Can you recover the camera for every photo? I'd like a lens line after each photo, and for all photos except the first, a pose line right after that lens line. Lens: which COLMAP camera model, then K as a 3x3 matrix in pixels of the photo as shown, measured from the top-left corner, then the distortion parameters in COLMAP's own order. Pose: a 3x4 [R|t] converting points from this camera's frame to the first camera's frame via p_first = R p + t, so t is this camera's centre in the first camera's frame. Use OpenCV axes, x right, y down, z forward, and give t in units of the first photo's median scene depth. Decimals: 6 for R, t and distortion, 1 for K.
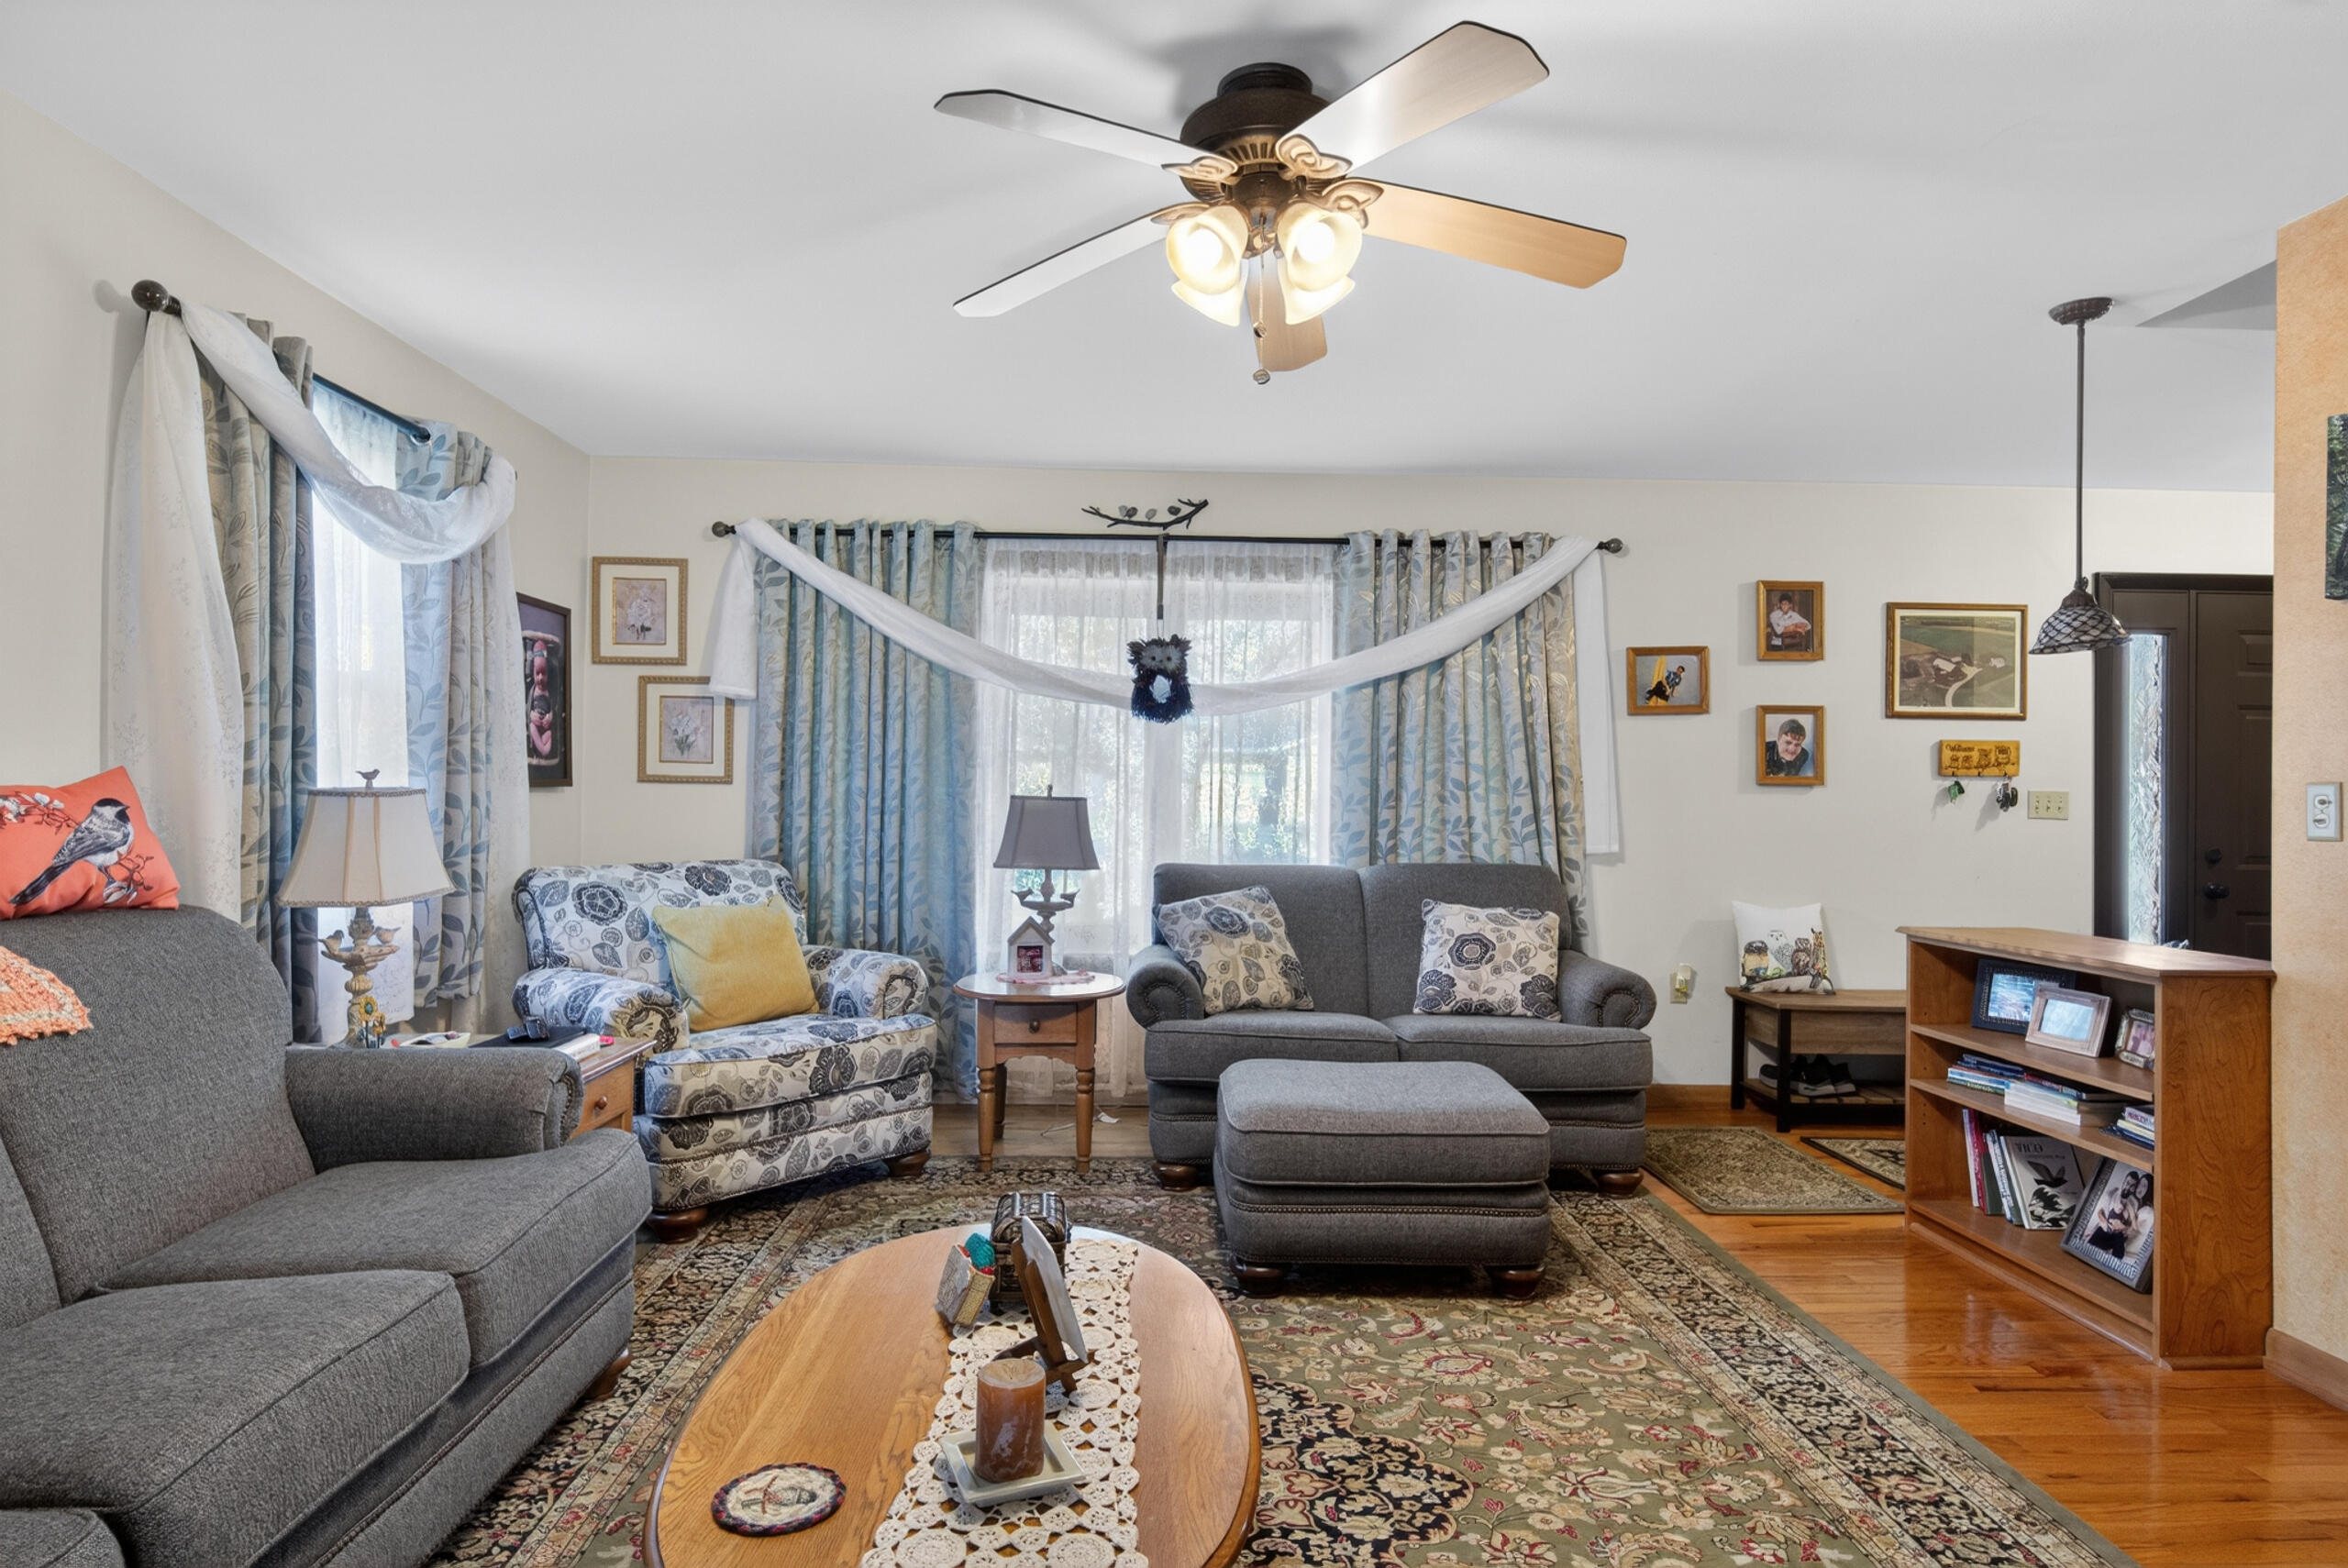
lens RADIAL K [[1271.7, 0, 1154.3], [0, 1271.7, 779.7], [0, 0, 1]] dist [0.000919, -0.001335]
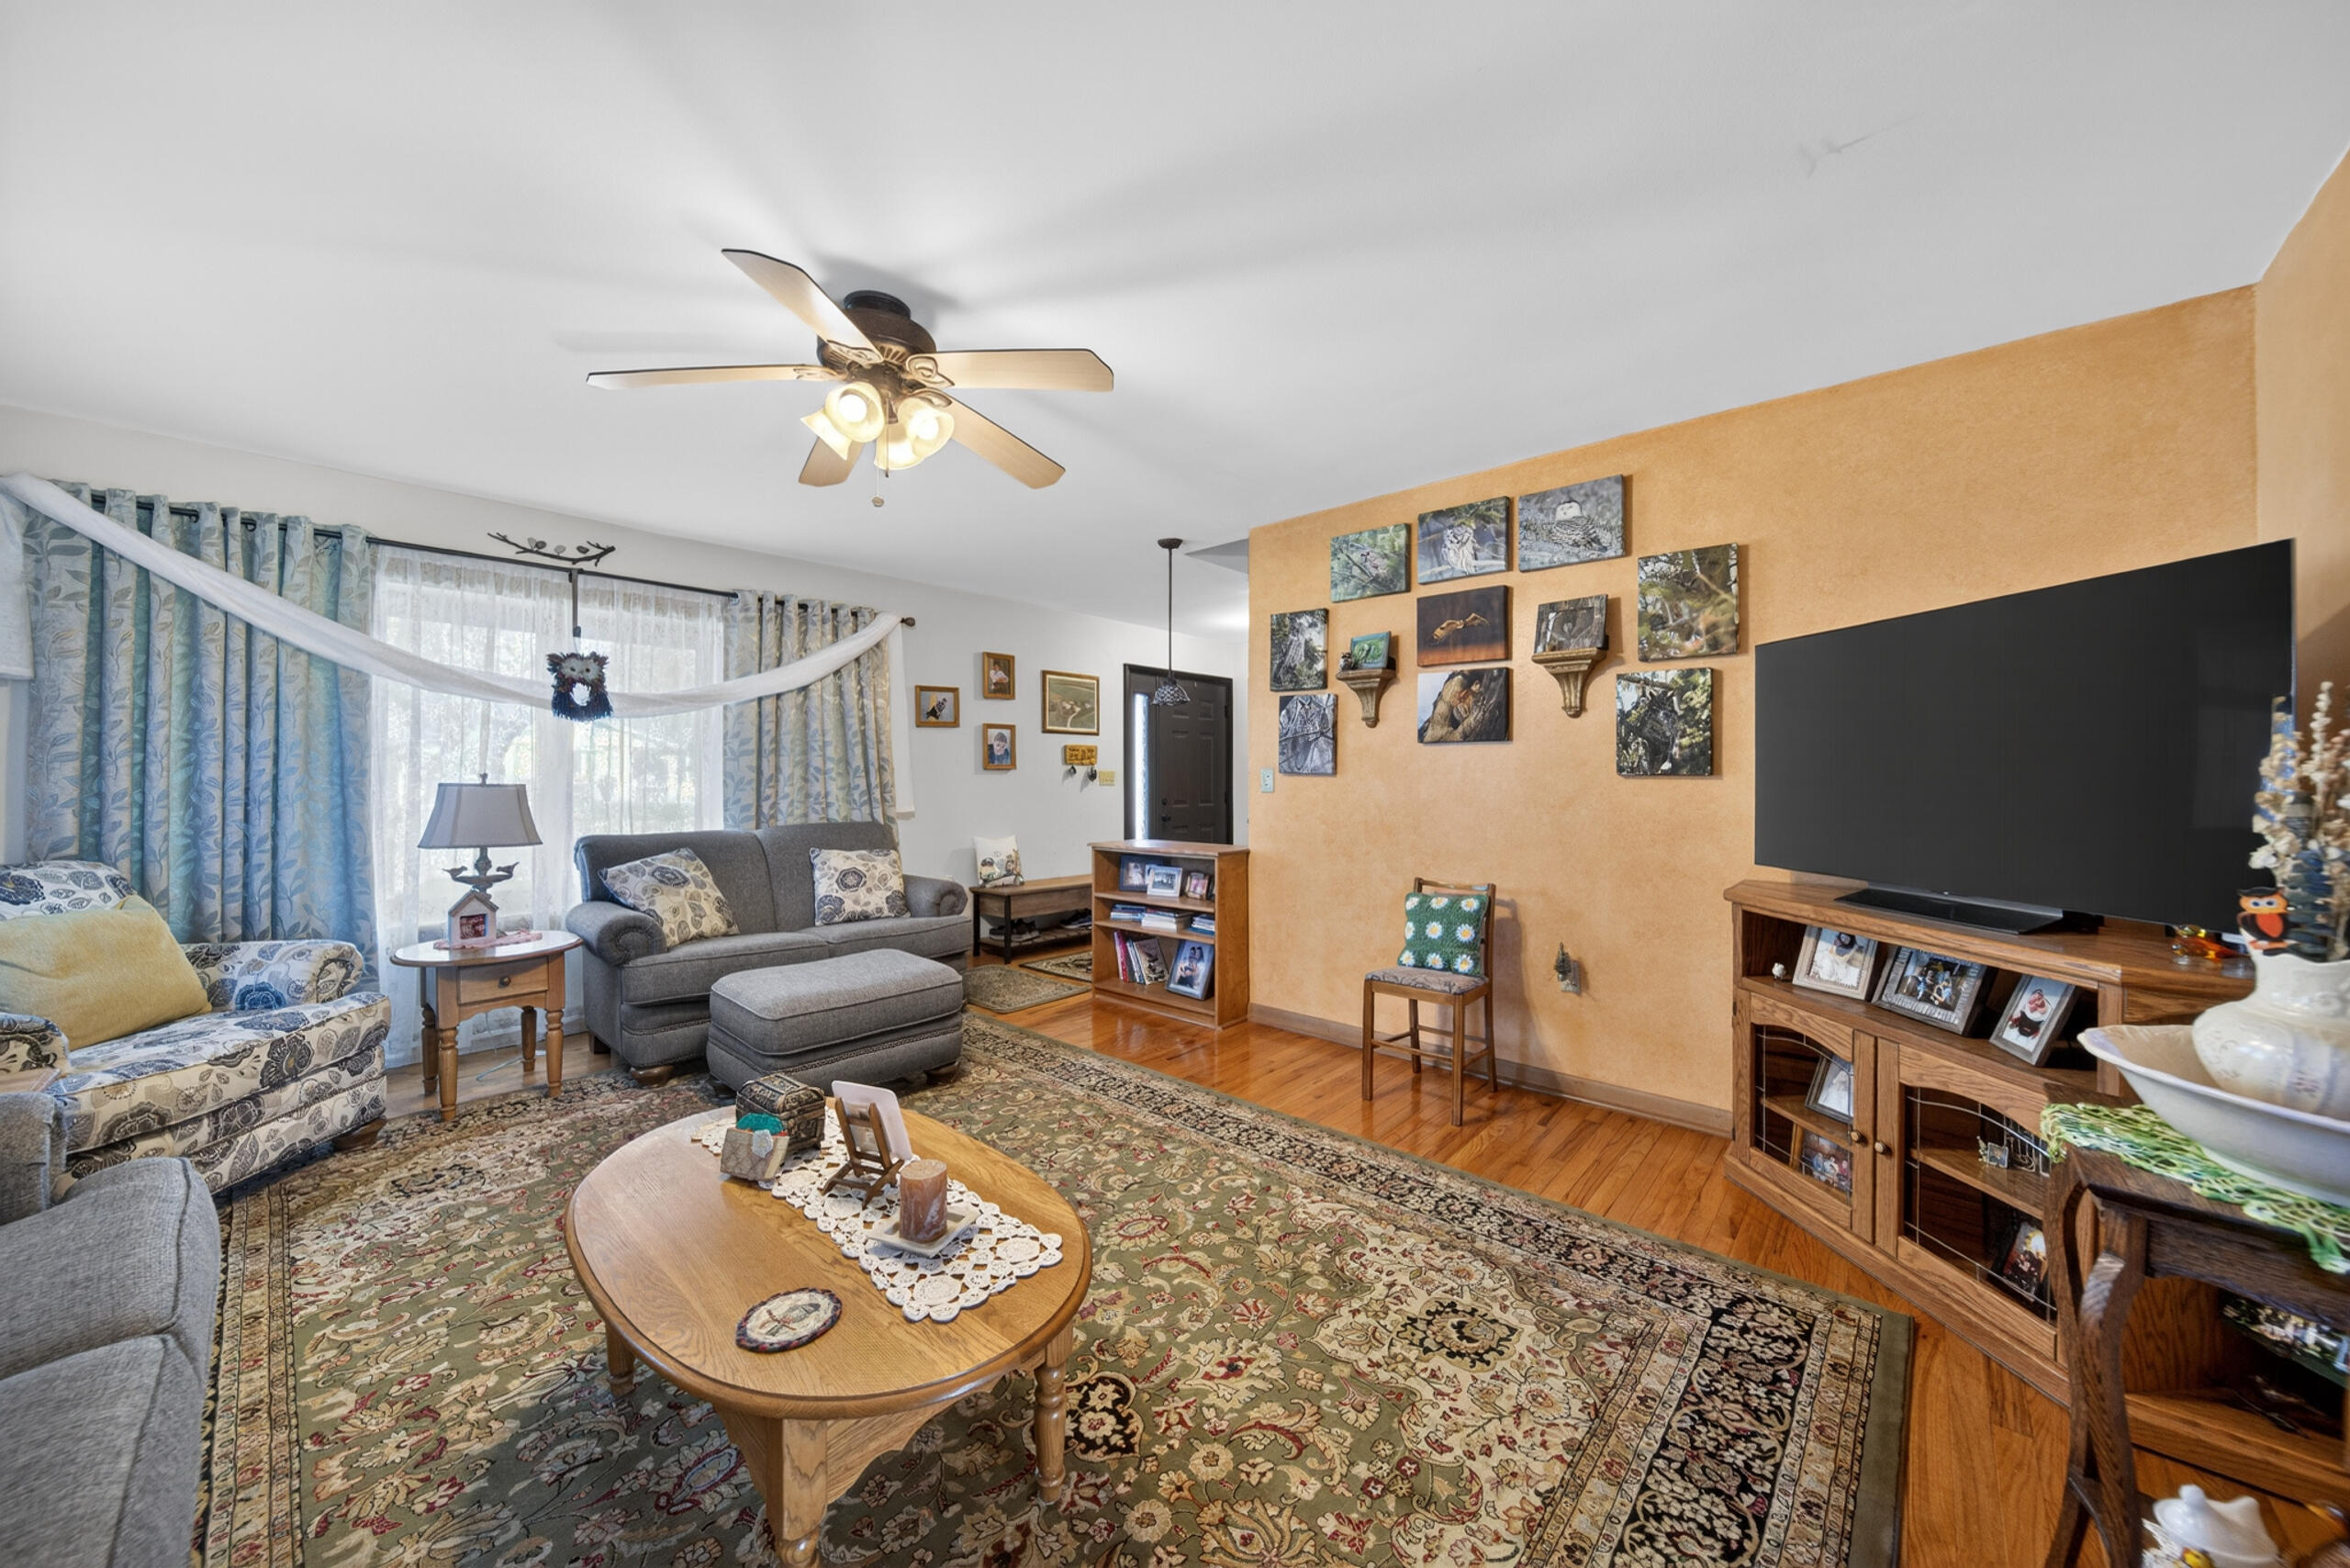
lens RADIAL K [[829.4, 0, 1165.0], [0, 829.4, 773.7], [0, 0, 1]] dist [-0.001994, -0.000370]
pose [[0.693018, -0.010673, 0.720842, -0.197680], [0.002576, 0.999921, 0.012328, -0.003475], [-0.720916, -0.006687, 0.692990, 0.038815]]
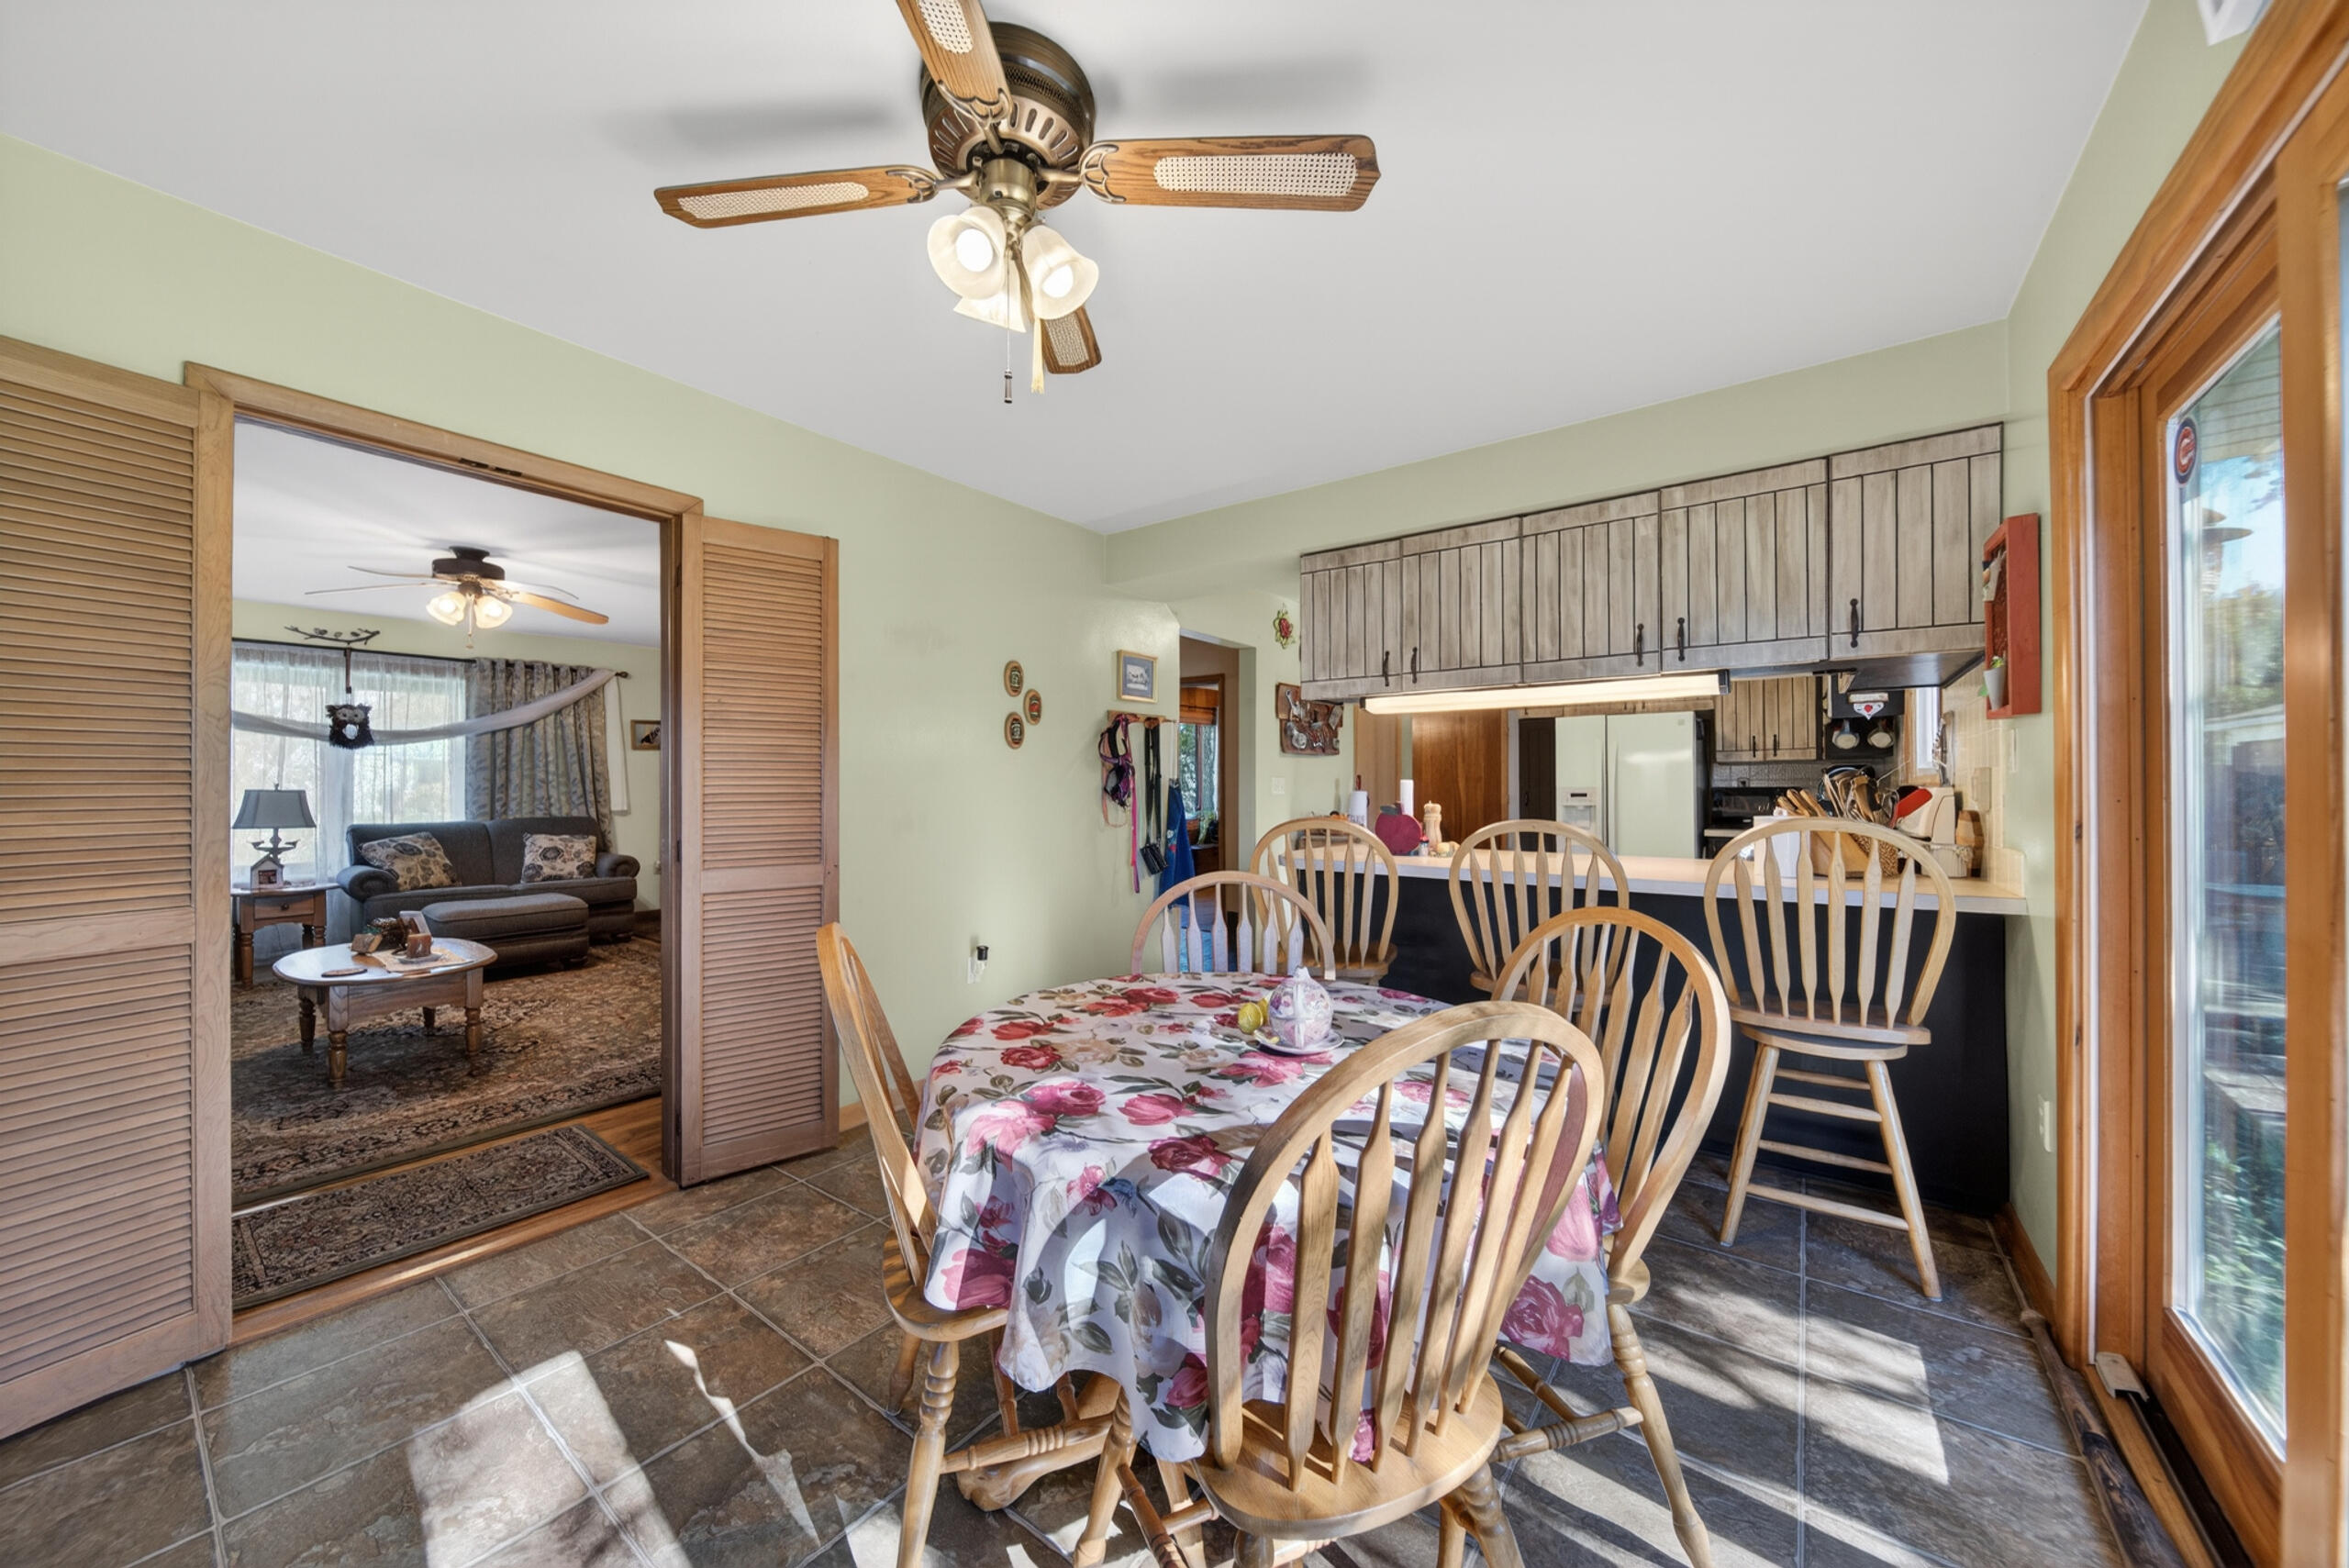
lens RADIAL K [[823.3, 0, 1165.9], [0, 823.3, 781.7], [0, 0, 1]] dist [-0.000732, -0.004393]
pose [[0.623307, -0.009946, 0.781914, -0.207296], [0.002595, 0.999940, 0.010650, -0.007606], [-0.781973, -0.004609, 0.623296, -0.753729]]
